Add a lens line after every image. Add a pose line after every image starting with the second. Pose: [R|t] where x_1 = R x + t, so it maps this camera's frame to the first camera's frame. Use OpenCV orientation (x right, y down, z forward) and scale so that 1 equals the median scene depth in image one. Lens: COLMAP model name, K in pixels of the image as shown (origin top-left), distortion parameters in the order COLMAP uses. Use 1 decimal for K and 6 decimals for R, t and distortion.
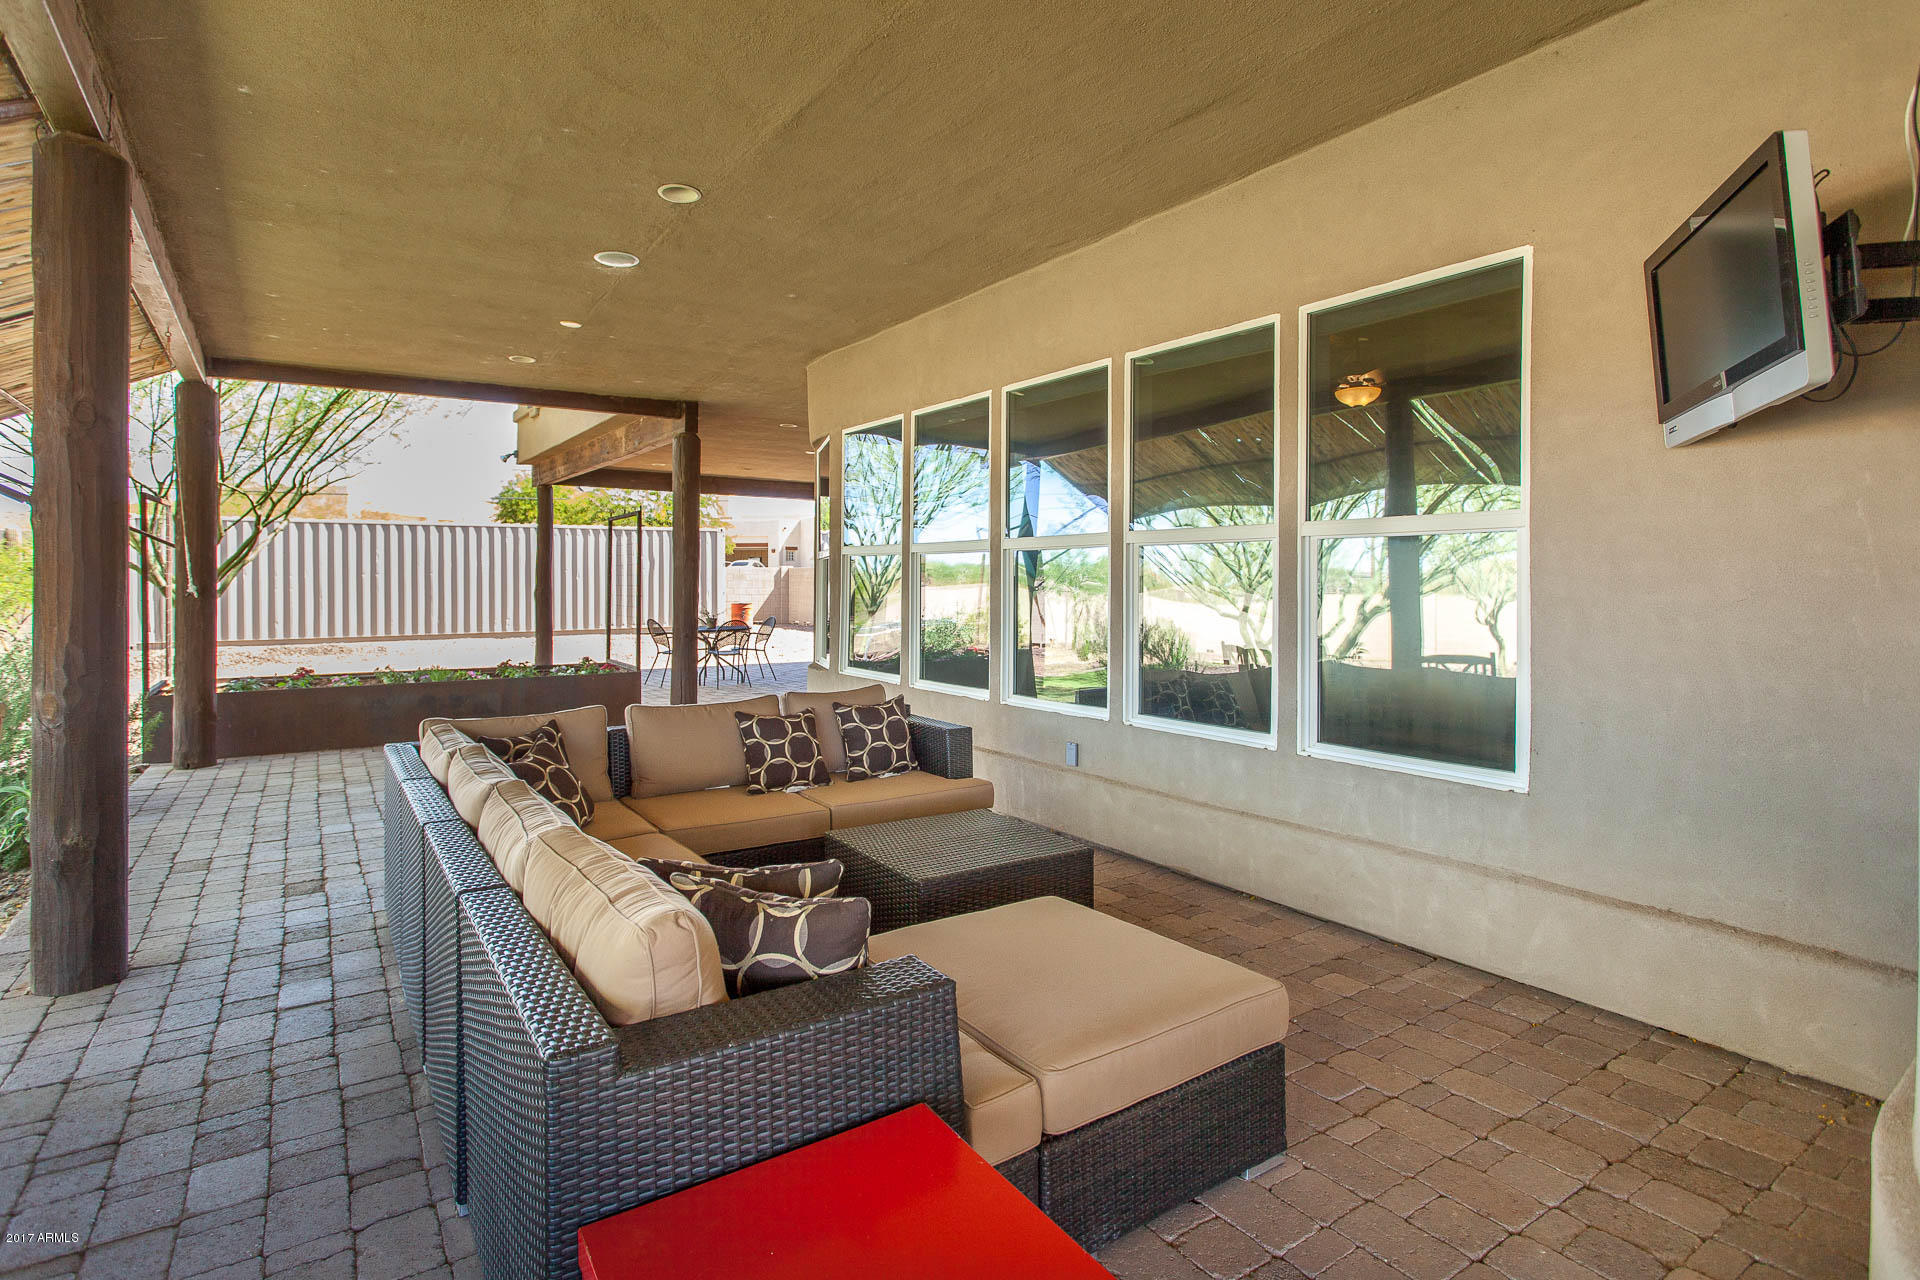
lens RADIAL K [[920.1, 0, 961.8], [0, 920.1, 626.3], [0, 0, 1]] dist [0.001755, 0.000480]
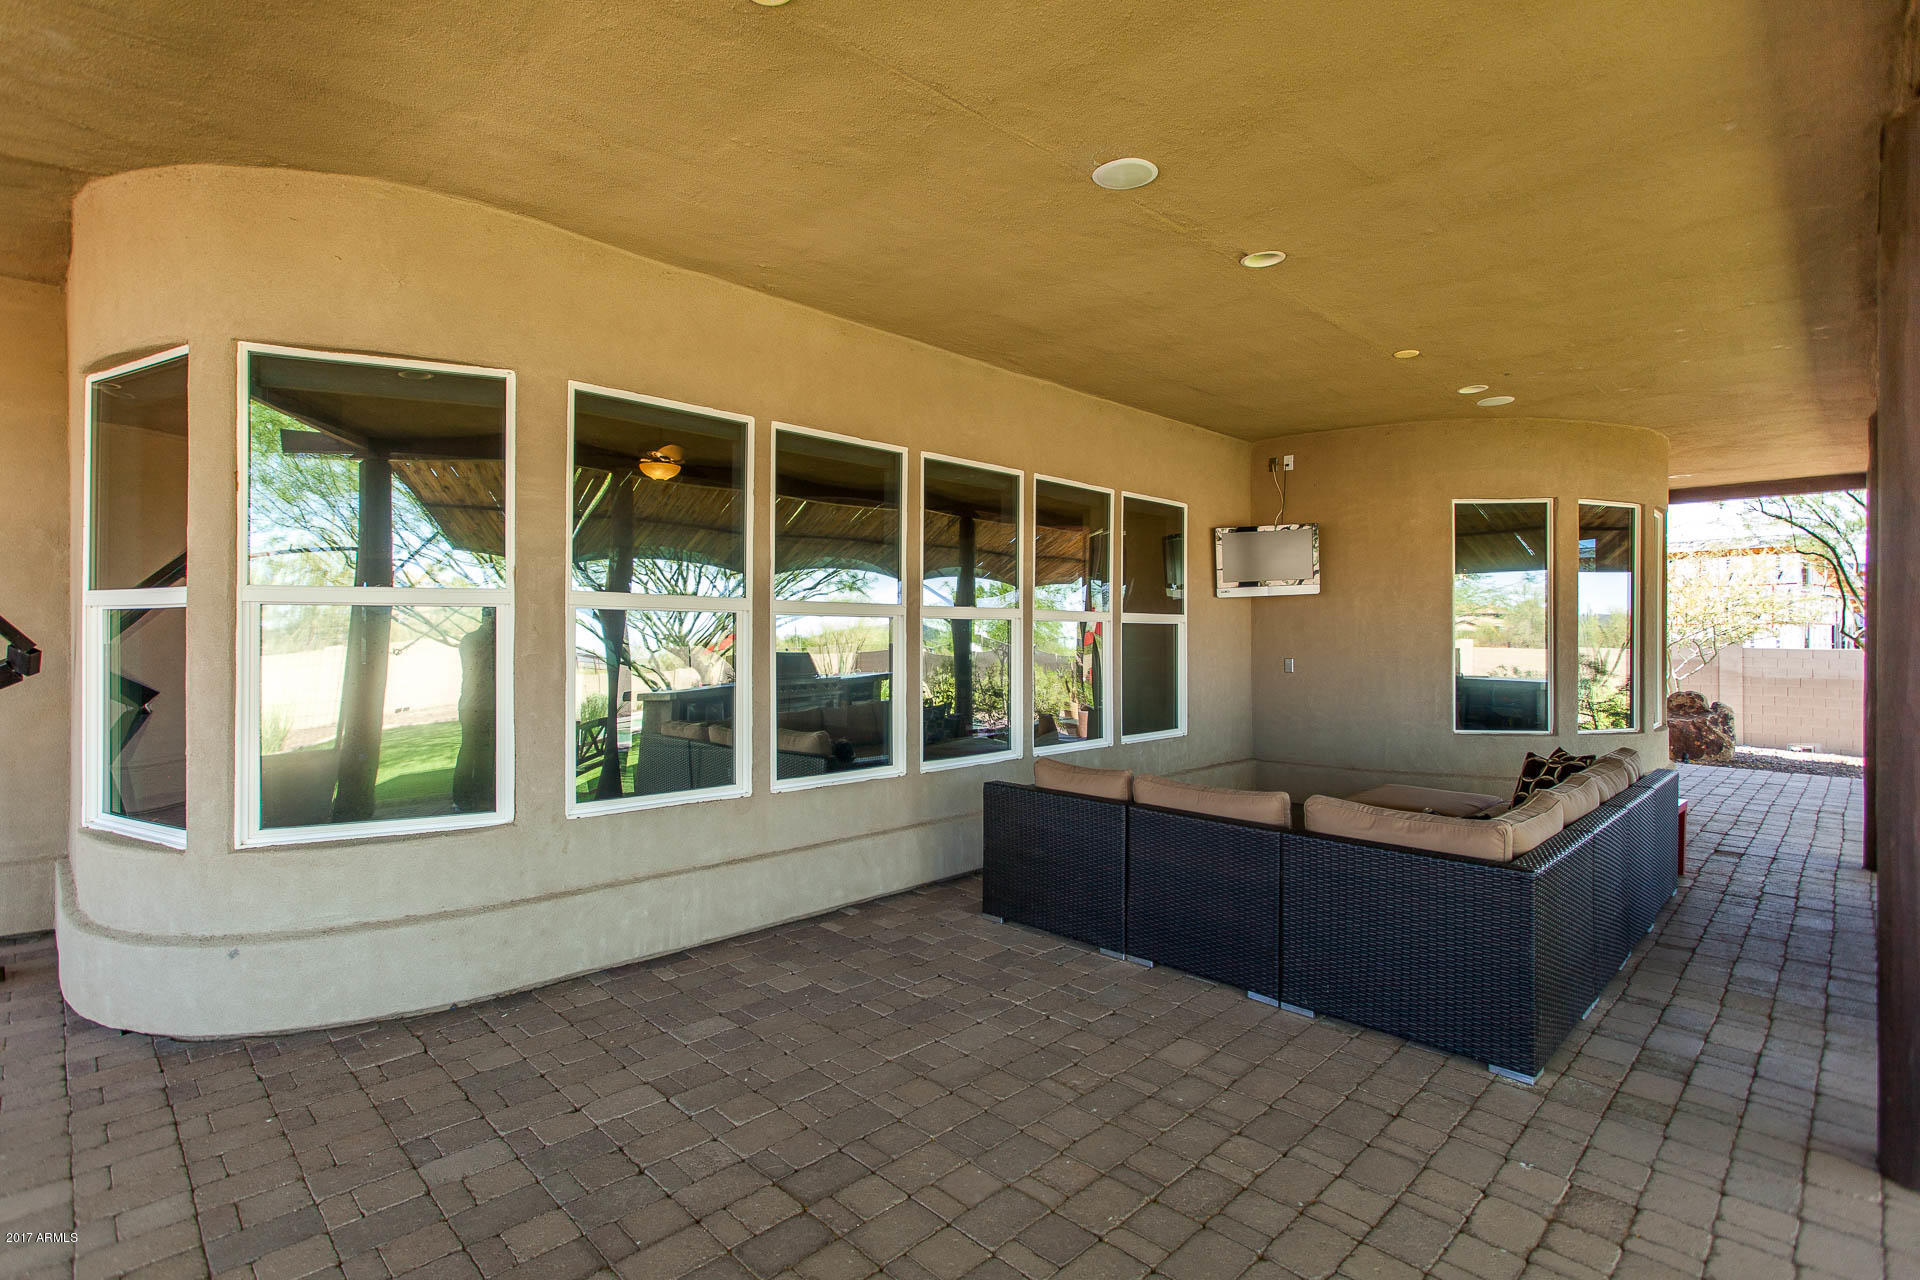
lens RADIAL K [[920.1, 0, 961.8], [0, 920.1, 626.3], [0, 0, 1]] dist [0.001755, 0.000480]
pose [[-0.167180, 0.006776, 0.985903, -1.153679], [0.030607, 0.999530, -0.001679, -0.078631], [-0.985451, 0.029894, -0.167309, 1.400662]]
